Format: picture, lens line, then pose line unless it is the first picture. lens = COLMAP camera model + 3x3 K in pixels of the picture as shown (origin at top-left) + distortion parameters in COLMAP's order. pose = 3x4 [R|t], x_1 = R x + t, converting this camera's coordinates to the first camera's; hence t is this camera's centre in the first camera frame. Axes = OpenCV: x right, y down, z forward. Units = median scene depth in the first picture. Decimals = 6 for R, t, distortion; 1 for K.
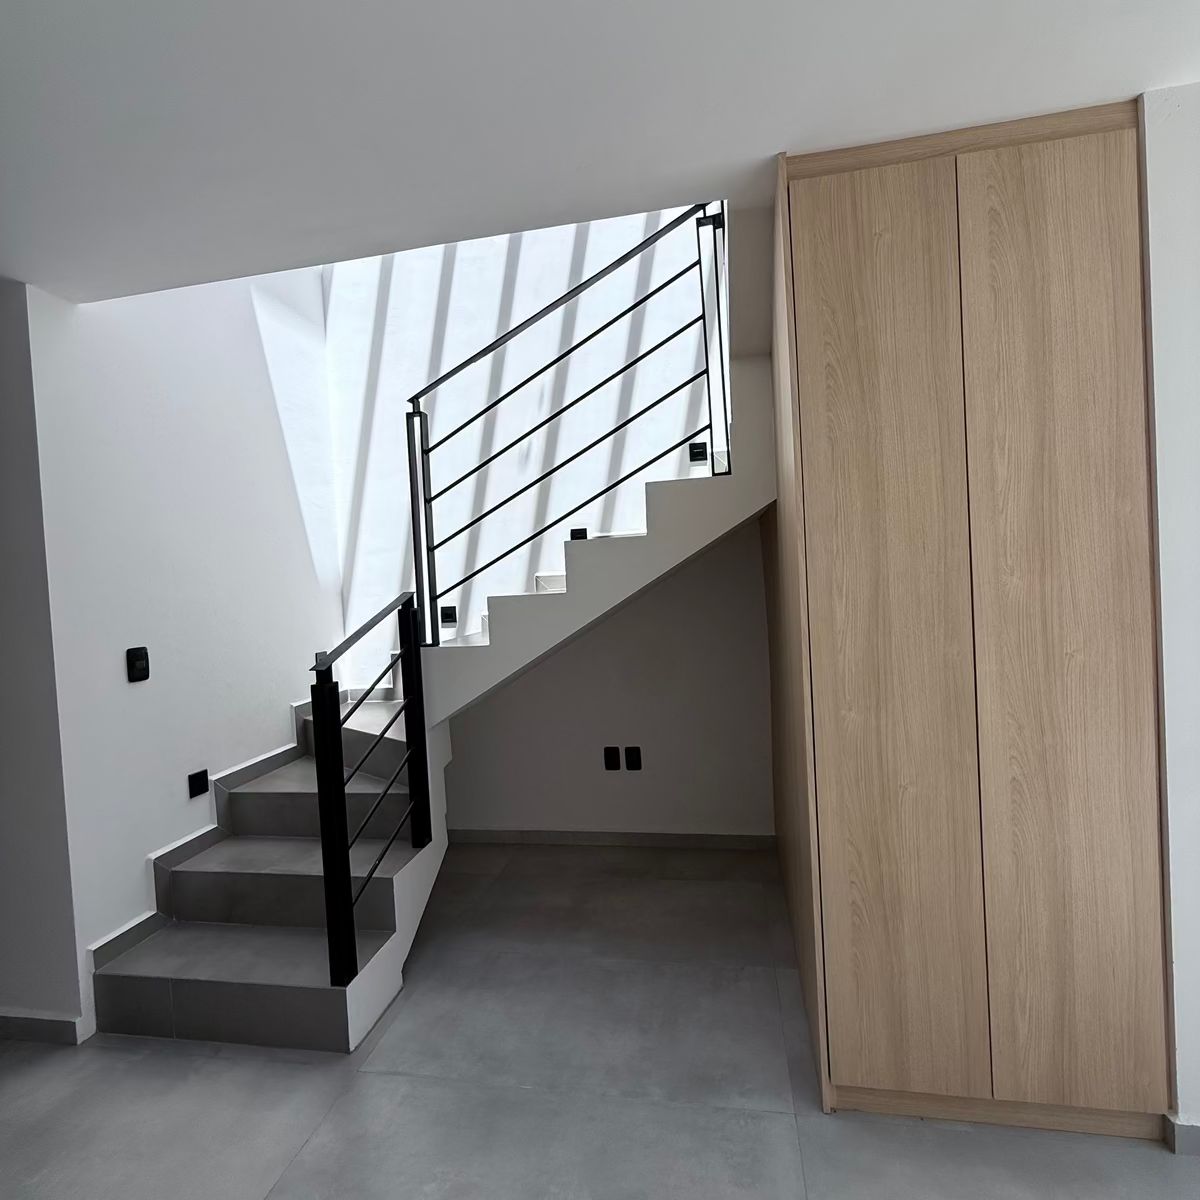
lens RADIAL K [[619.4, 0, 600.0], [0, 619.4, 600.0], [0, 0, 1]] dist [-0.001512, -0.001708]
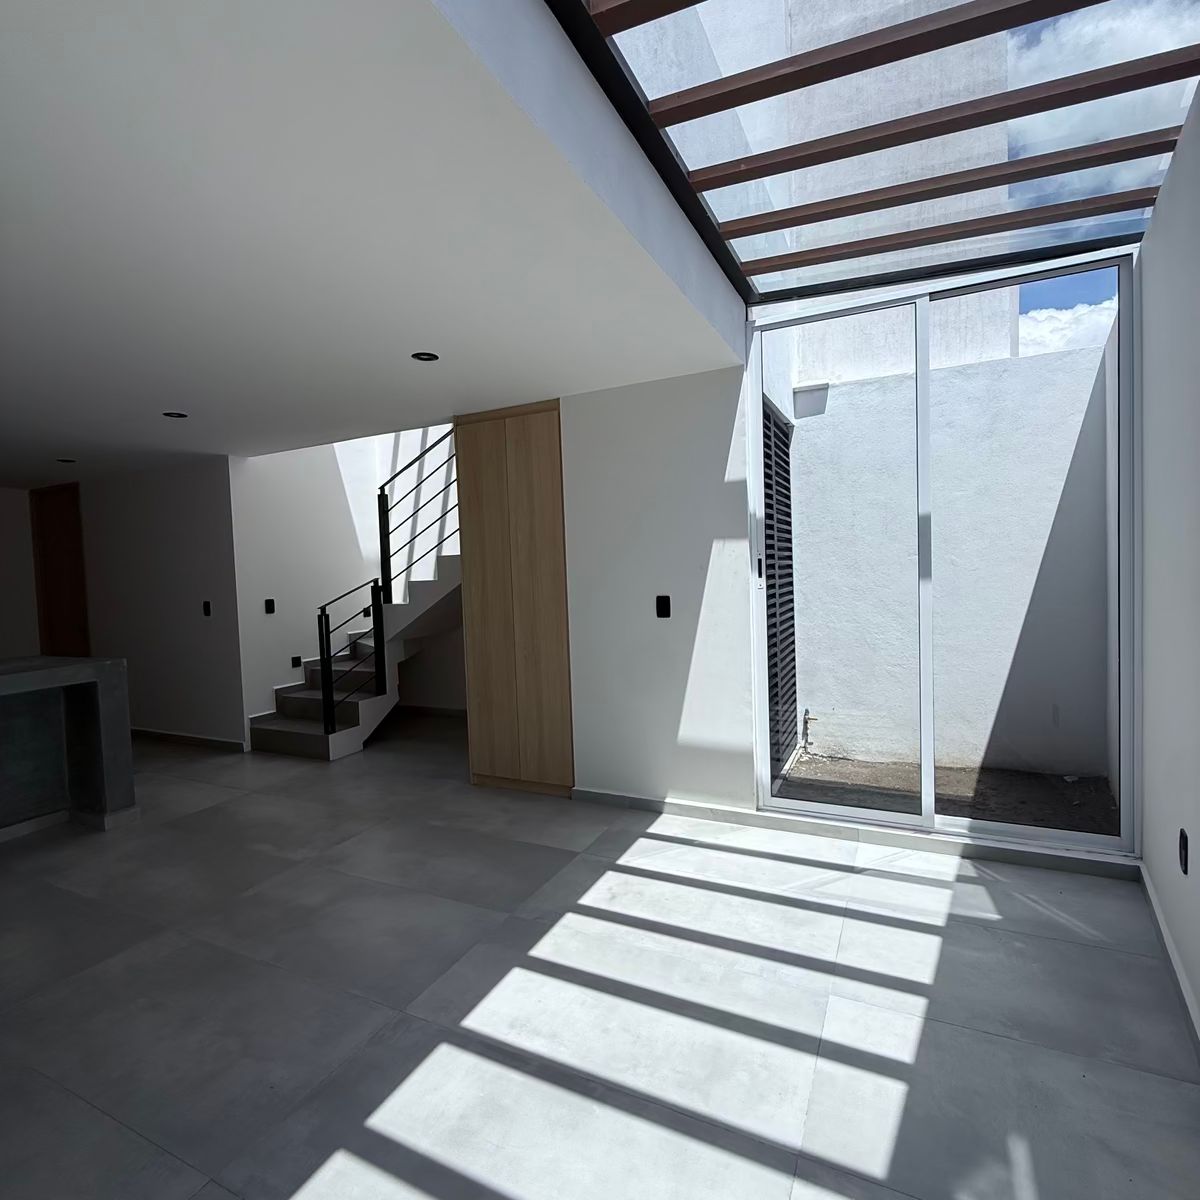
lens RADIAL K [[638.2, 0, 600.0], [0, 638.2, 600.0], [0, 0, 1]] dist [-0.000307, -0.000597]
pose [[0.960910, 0.032753, -0.274917, 1.181326], [-0.023706, 0.999065, 0.036168, -0.038197], [0.275845, -0.028237, 0.960787, -1.032792]]
